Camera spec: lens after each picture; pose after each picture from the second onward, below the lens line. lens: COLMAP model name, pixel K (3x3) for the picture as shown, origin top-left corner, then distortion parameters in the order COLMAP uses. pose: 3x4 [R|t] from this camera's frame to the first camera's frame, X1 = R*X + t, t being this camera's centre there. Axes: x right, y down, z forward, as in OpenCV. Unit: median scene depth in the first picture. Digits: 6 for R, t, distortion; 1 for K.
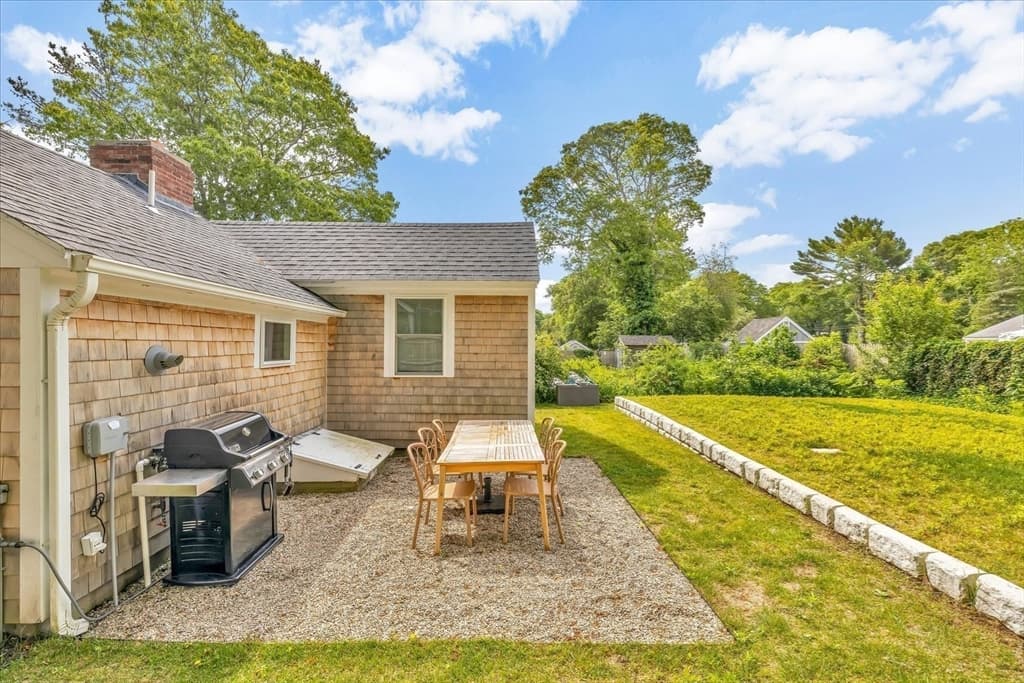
lens RADIAL K [[454.6, 0, 510.0], [0, 454.6, 338.6], [0, 0, 1]] dist [0.004946, 0.000068]
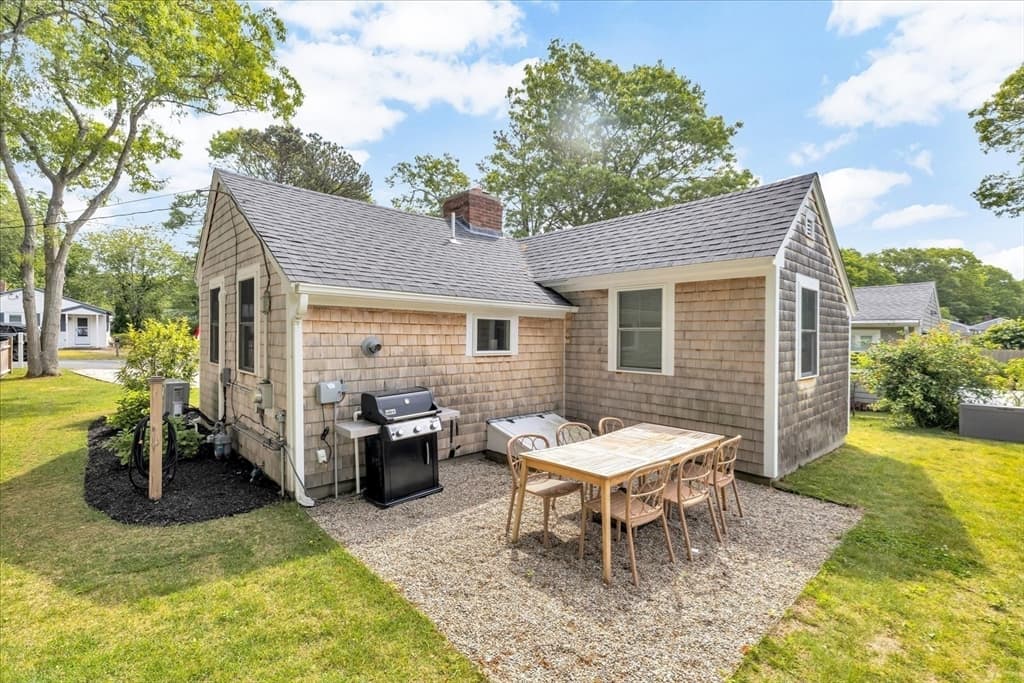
lens RADIAL K [[454.6, 0, 510.0], [0, 454.6, 338.6], [0, 0, 1]] dist [0.004946, 0.000068]
pose [[0.668344, 0.007913, -0.743810, 0.324703], [0.001801, 0.999923, 0.012256, 0.000780], [0.743850, -0.009531, 0.668278, 0.170022]]
